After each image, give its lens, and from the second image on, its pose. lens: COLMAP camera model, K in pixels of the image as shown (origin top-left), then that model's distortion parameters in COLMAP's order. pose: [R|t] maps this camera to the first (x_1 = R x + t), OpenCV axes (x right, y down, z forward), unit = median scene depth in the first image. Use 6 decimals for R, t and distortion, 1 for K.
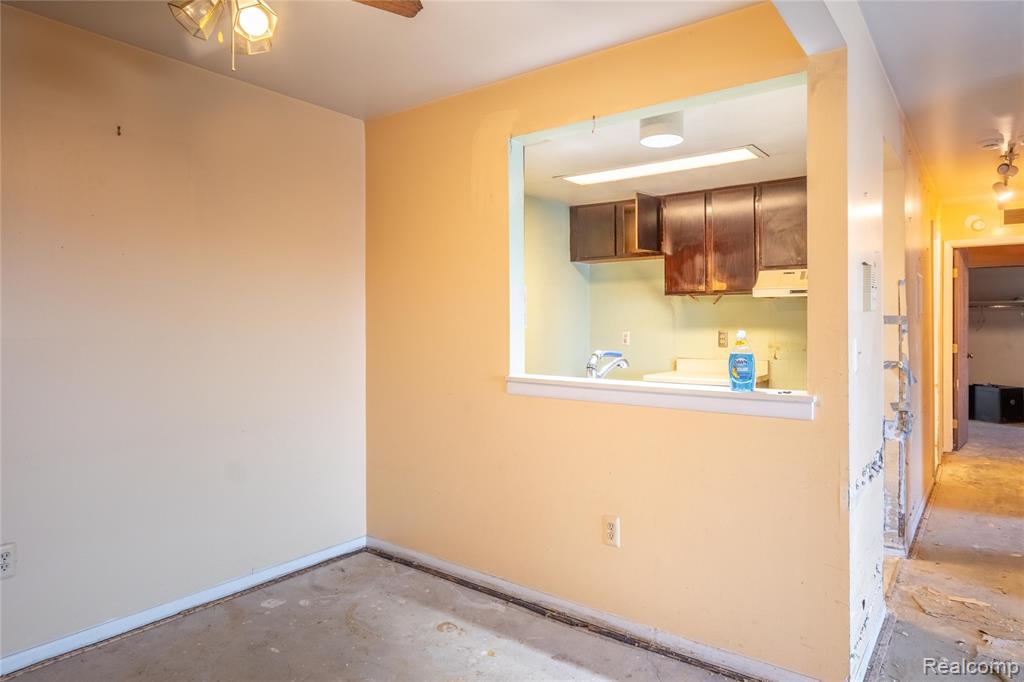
lens RADIAL K [[582.4, 0, 521.4], [0, 582.4, 326.4], [0, 0, 1]] dist [0.001892, -0.000489]
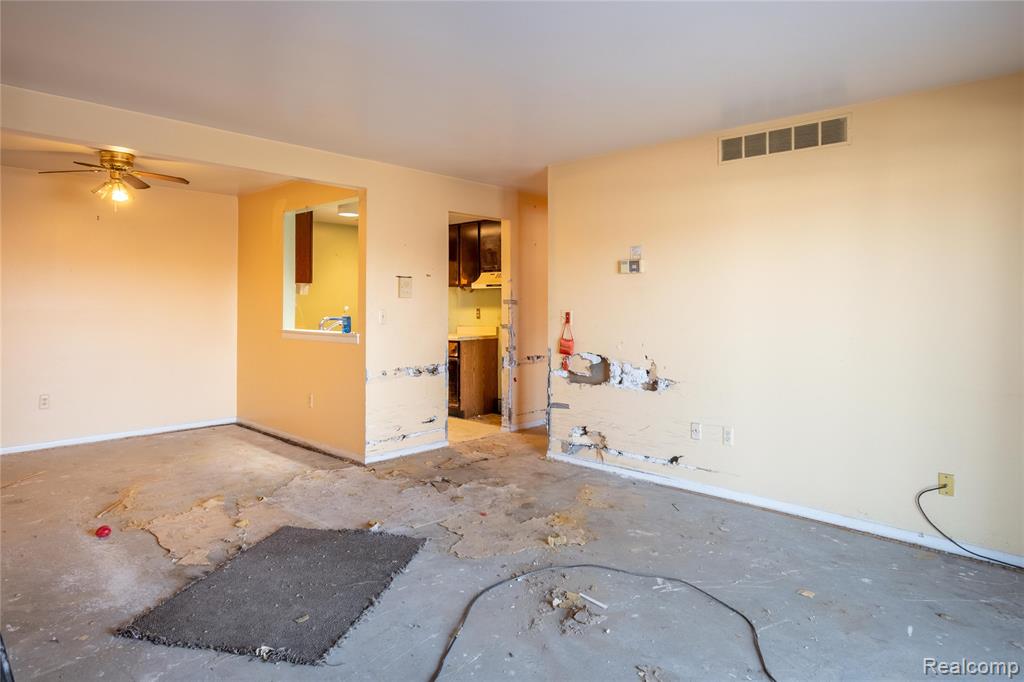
lens RADIAL K [[582.4, 0, 503.7], [0, 582.4, 292.2], [0, 0, 1]] dist [0.001892, -0.000489]
pose [[0.991839, -0.000700, -0.127494, 0.690500], [-0.003134, 0.999549, -0.029868, 0.009289], [0.127458, 0.030024, 0.991389, -0.636337]]
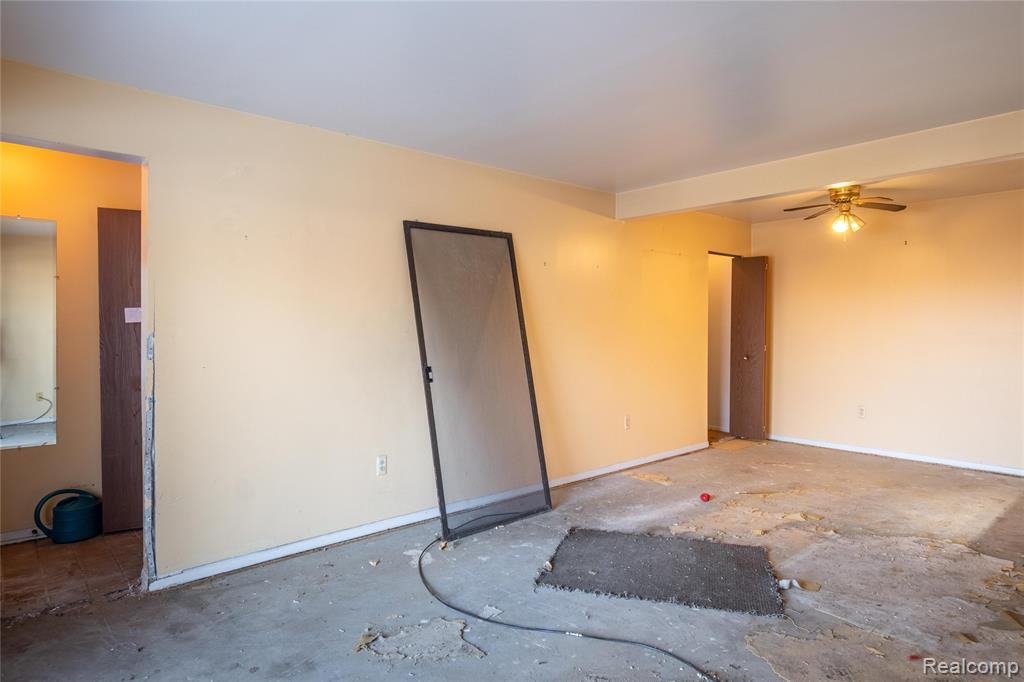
lens RADIAL K [[582.4, 0, 508.8], [0, 582.4, 341.9], [0, 0, 1]] dist [0.001892, -0.000489]
pose [[-0.212760, 0.024888, -0.976788, 1.157123], [-0.000313, 0.999674, 0.025539, 0.000623], [0.977105, 0.005739, -0.212682, -0.040234]]
